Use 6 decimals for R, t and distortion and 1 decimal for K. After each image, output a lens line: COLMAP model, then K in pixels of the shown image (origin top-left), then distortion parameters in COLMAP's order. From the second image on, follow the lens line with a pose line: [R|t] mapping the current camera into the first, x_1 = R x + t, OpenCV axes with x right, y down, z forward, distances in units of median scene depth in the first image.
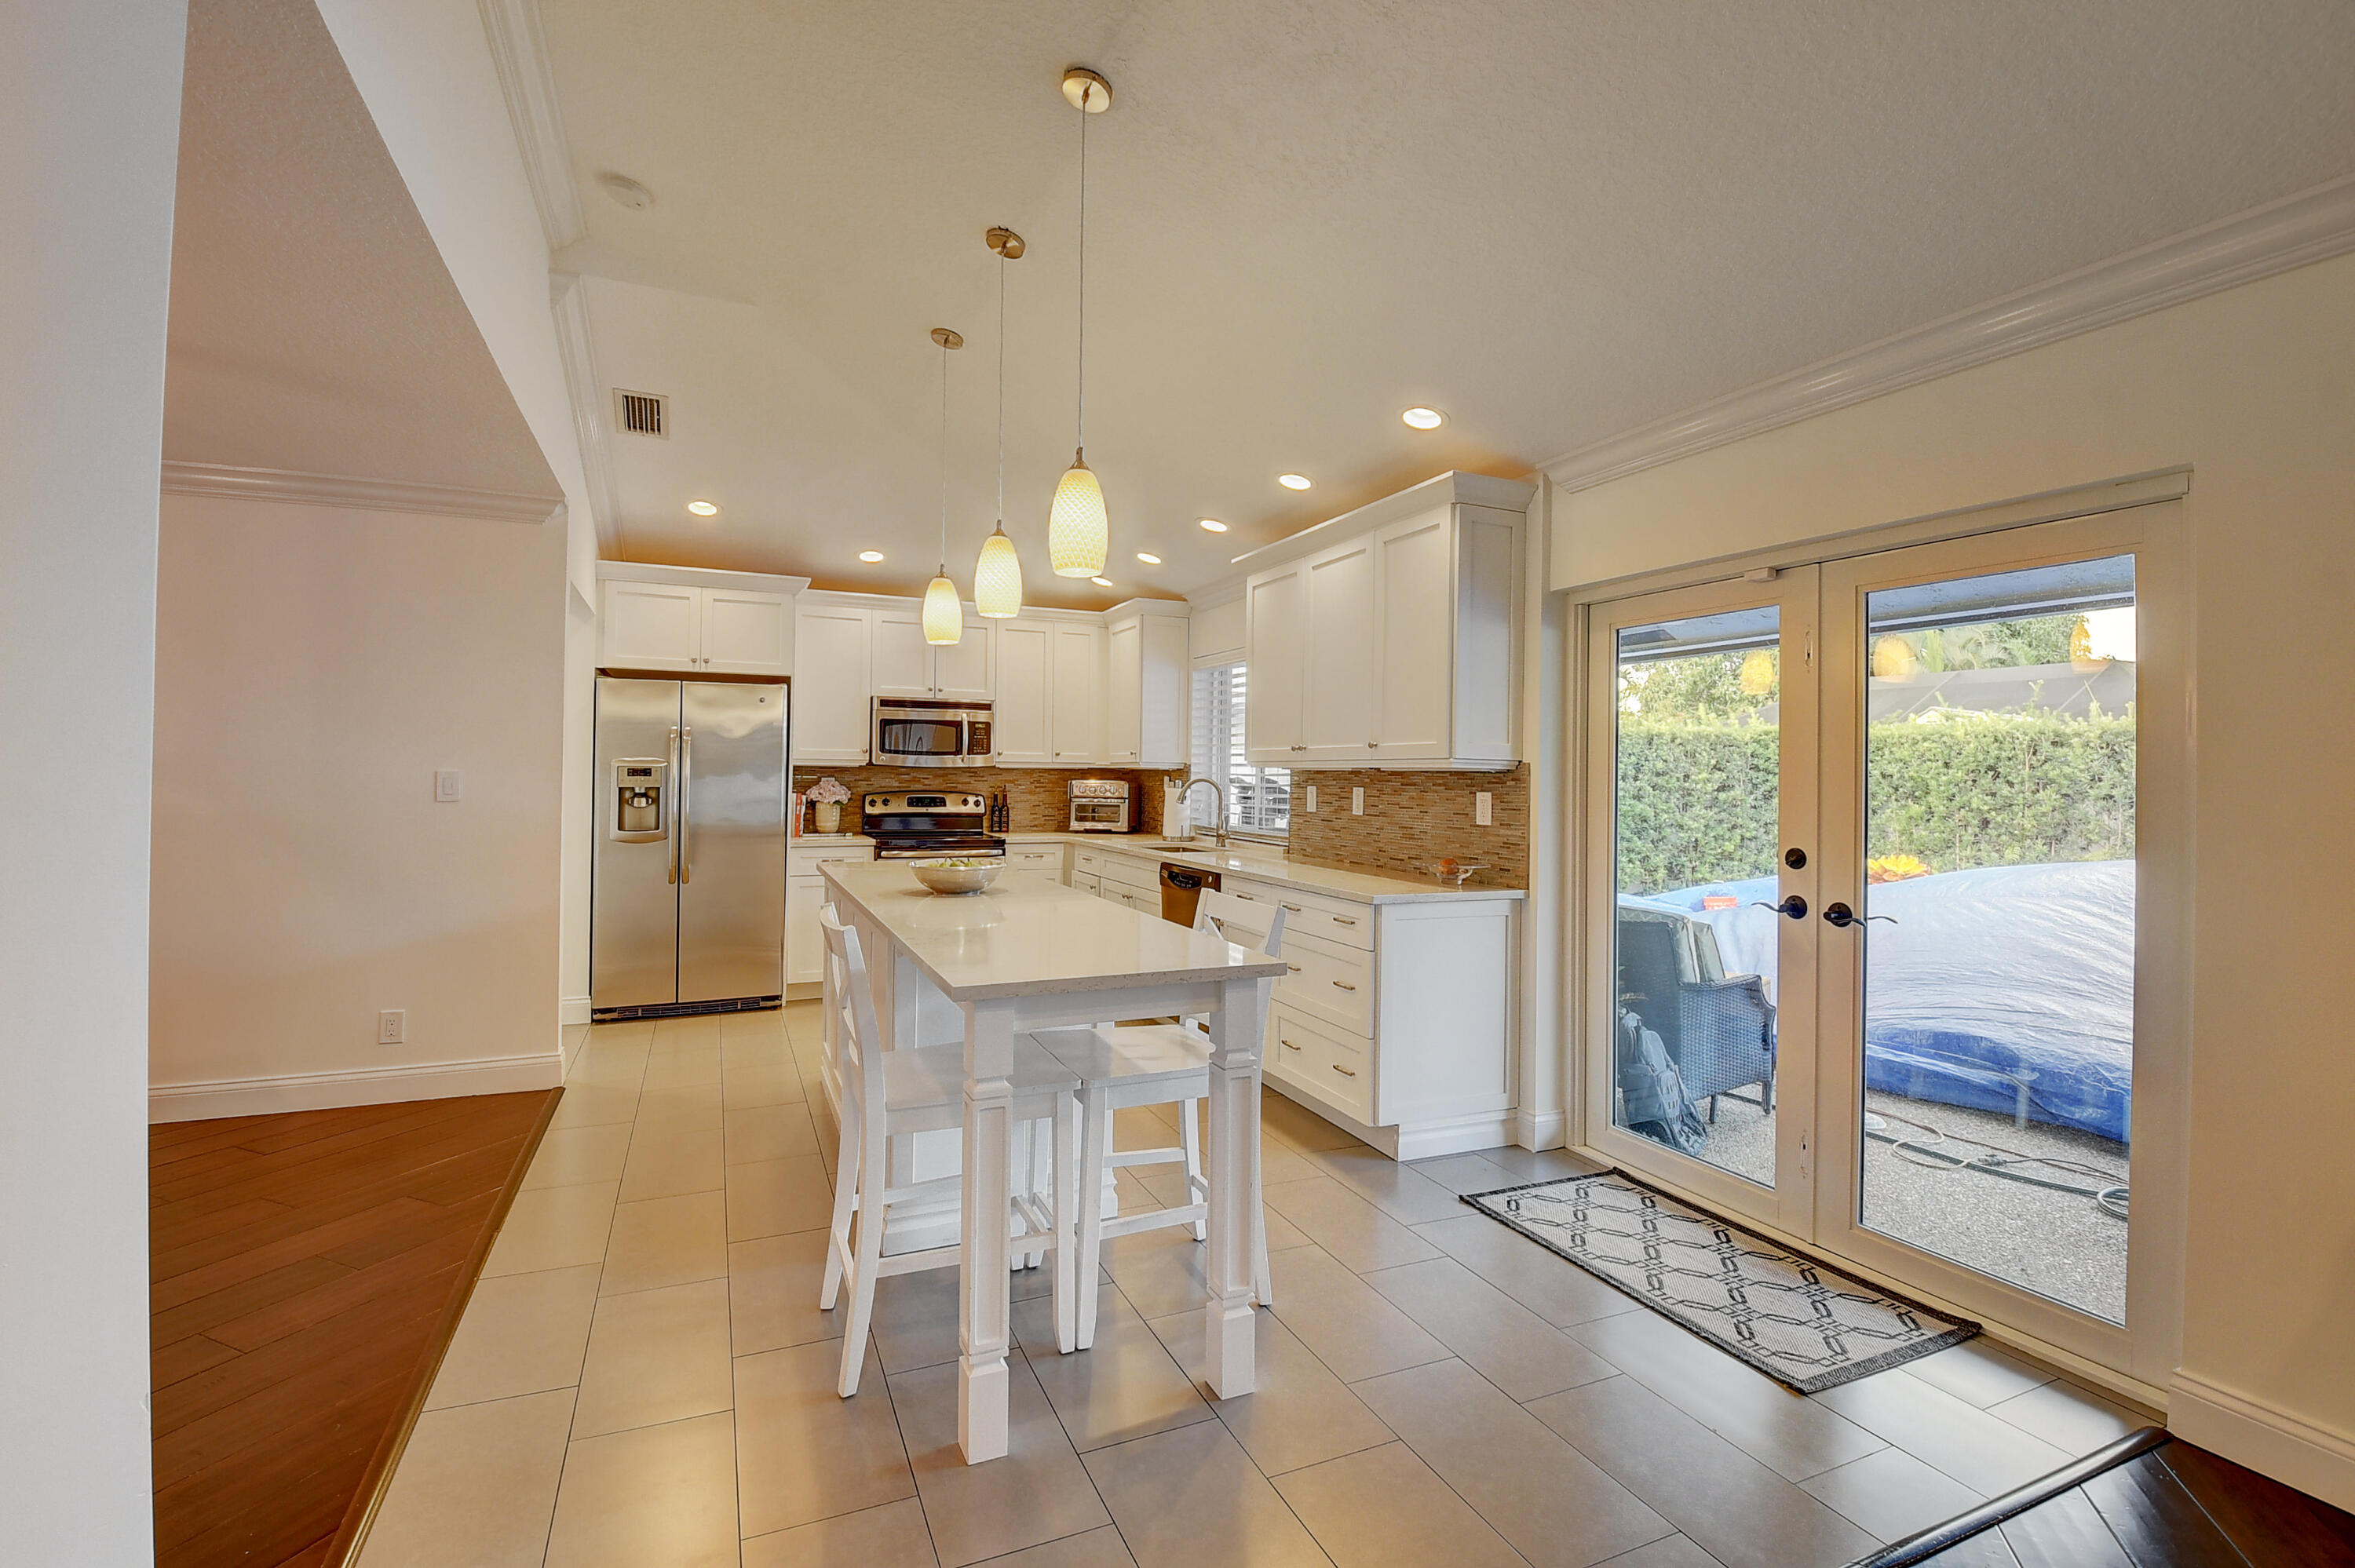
lens RADIAL K [[1026.7, 0, 1161.2], [0, 1026.7, 765.5], [0, 0, 1]] dist [0.011182, -0.022638]
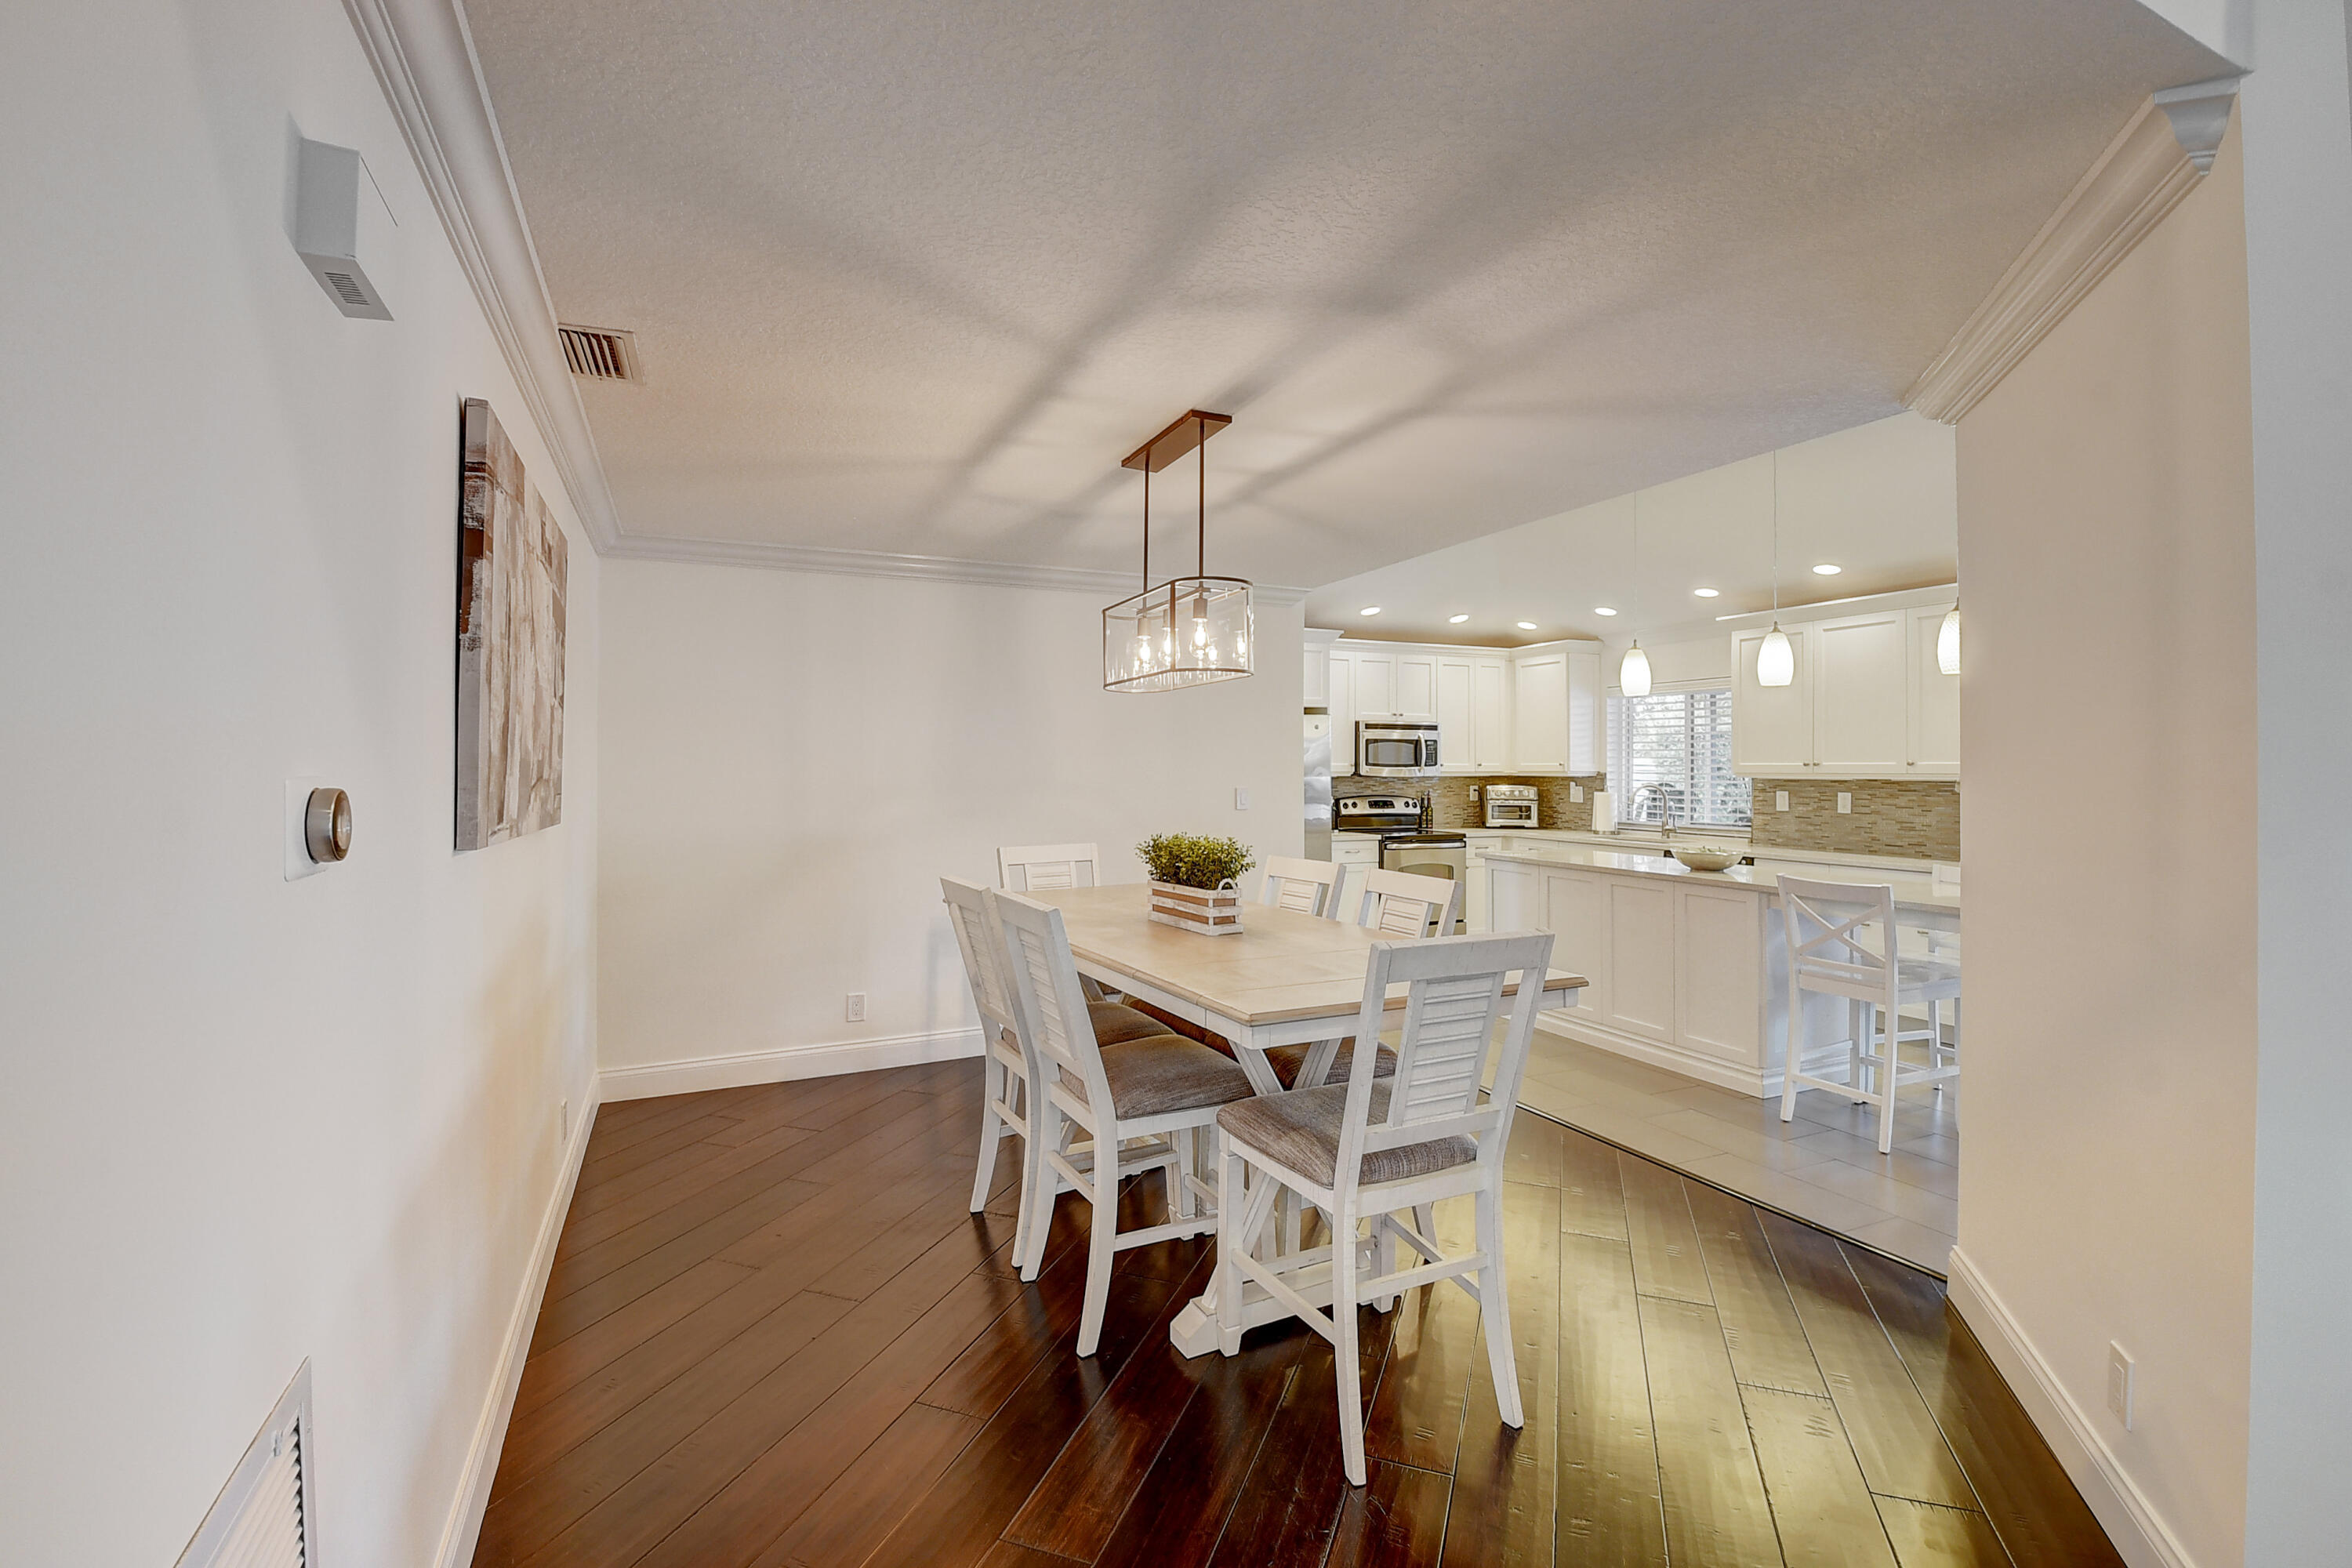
lens RADIAL K [[1025.5, 0, 1159.7], [0, 1025.5, 765.5], [0, 0, 1]] dist [0.011182, -0.022638]
pose [[0.999797, -0.006935, 0.018922, -0.530399], [0.006862, 0.999969, 0.003936, -0.018649], [-0.018949, -0.003806, 0.999813, -0.239449]]
